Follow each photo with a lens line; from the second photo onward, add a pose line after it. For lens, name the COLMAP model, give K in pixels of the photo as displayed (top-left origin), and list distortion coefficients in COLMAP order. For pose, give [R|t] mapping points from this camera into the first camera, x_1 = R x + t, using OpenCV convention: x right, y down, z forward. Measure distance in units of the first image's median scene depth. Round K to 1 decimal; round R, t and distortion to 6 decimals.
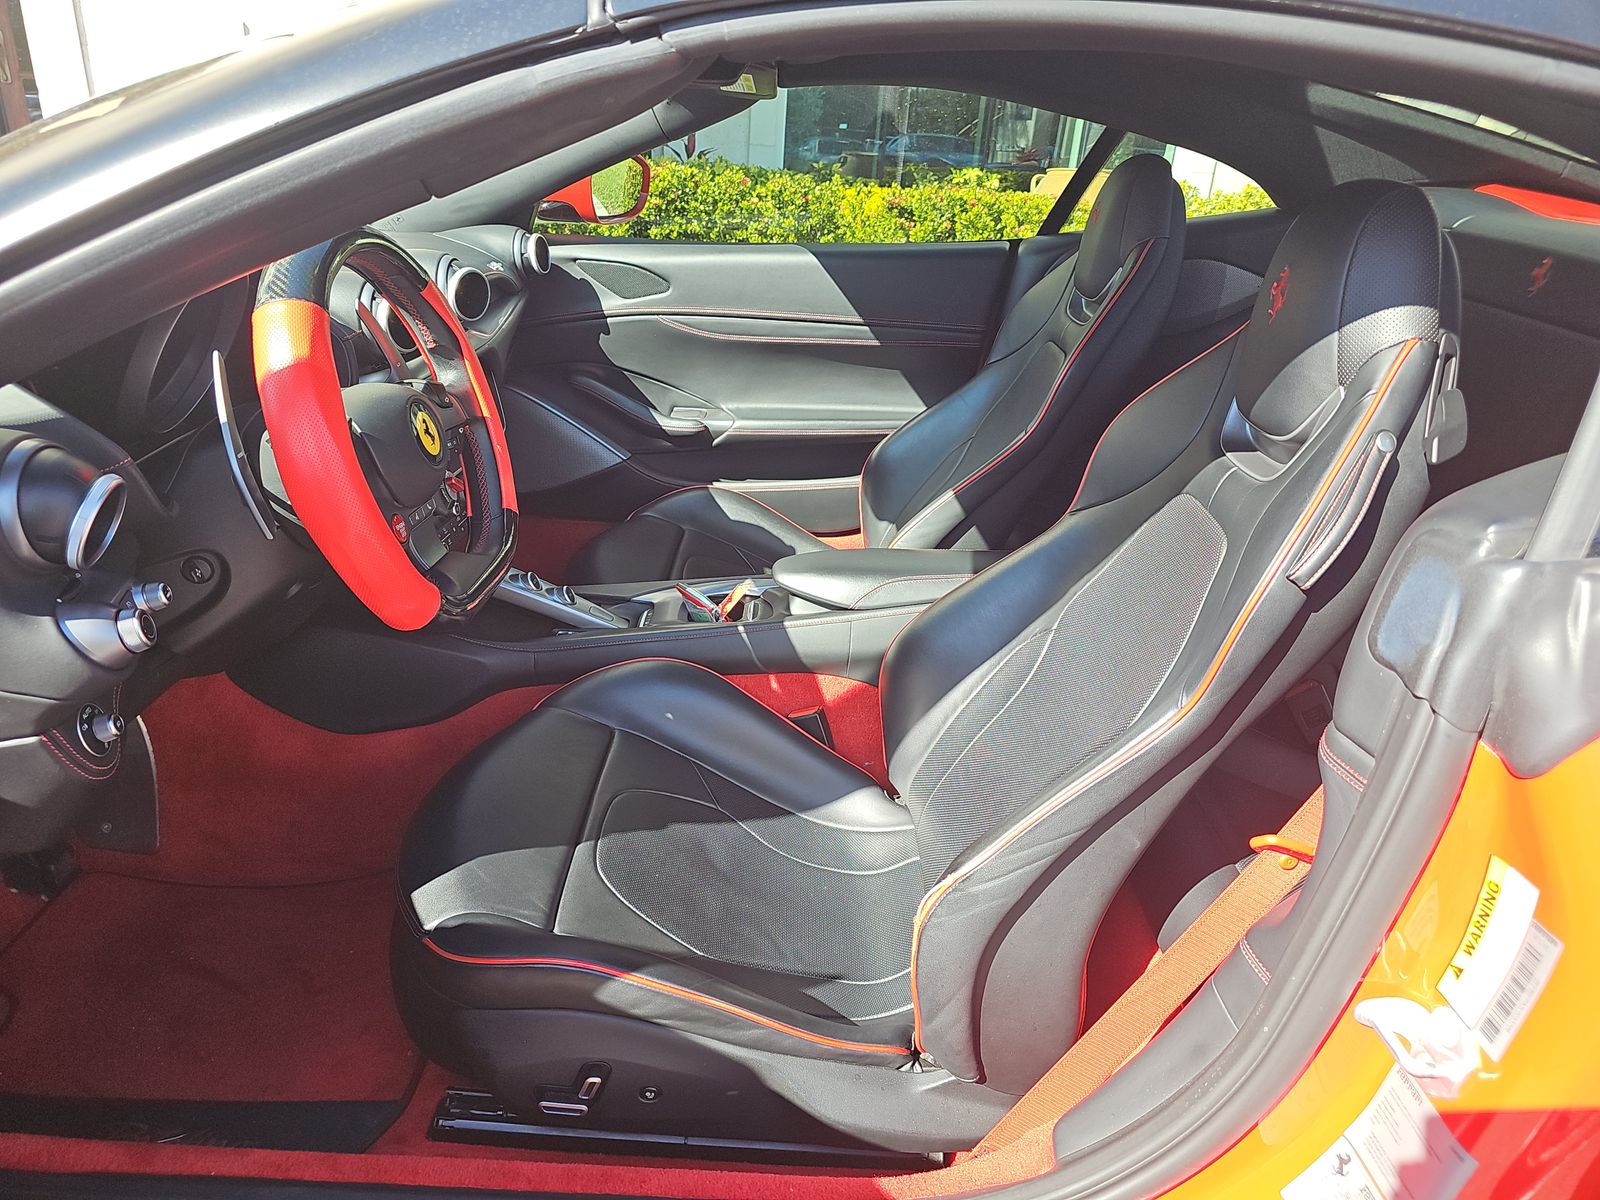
lens RADIAL K [[1085.9, 0, 791.9], [0, 1085.9, 630.2], [0, 0, 1]] dist [0.006946, -0.001459]
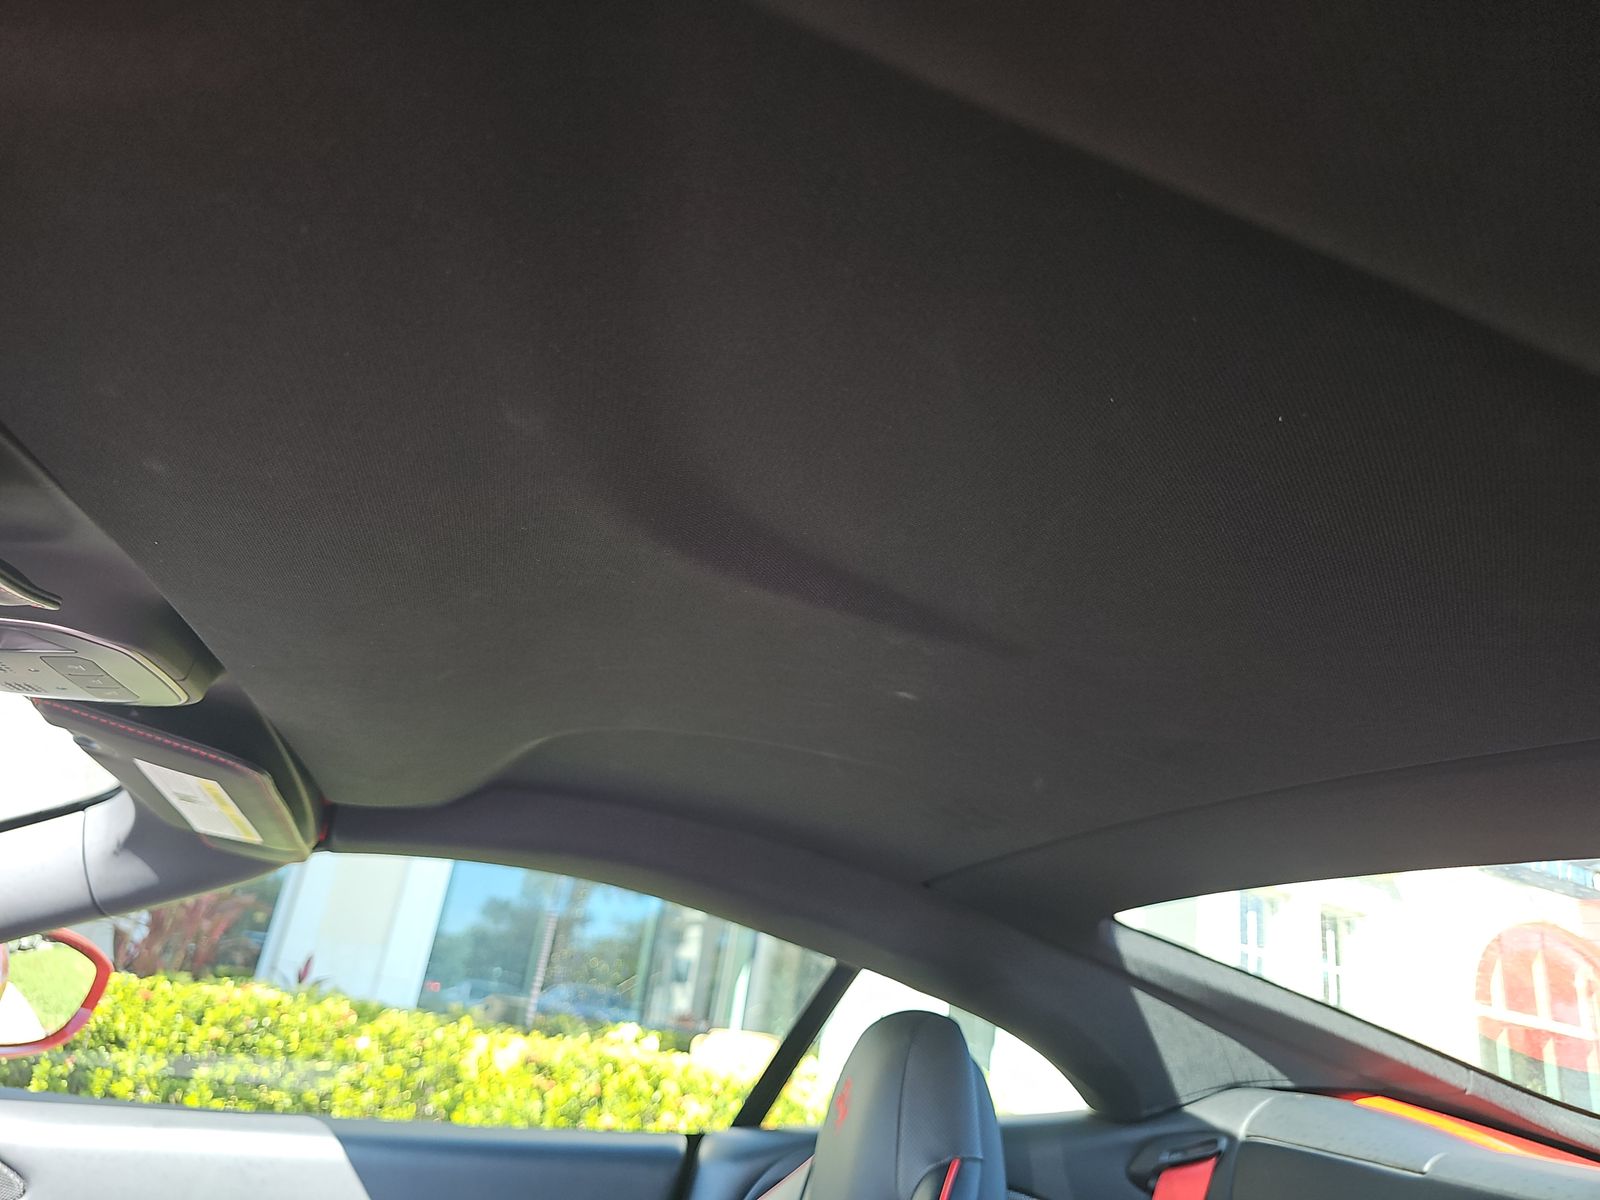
lens RADIAL K [[1085.9, 0, 791.9], [0, 1085.9, 630.2], [0, 0, 1]] dist [0.006946, -0.001459]
pose [[0.954997, 0.168268, 0.244266, 0.026787], [0.044123, 0.733762, -0.677972, -0.064180], [-0.293314, 0.658239, 0.693316, 0.161679]]
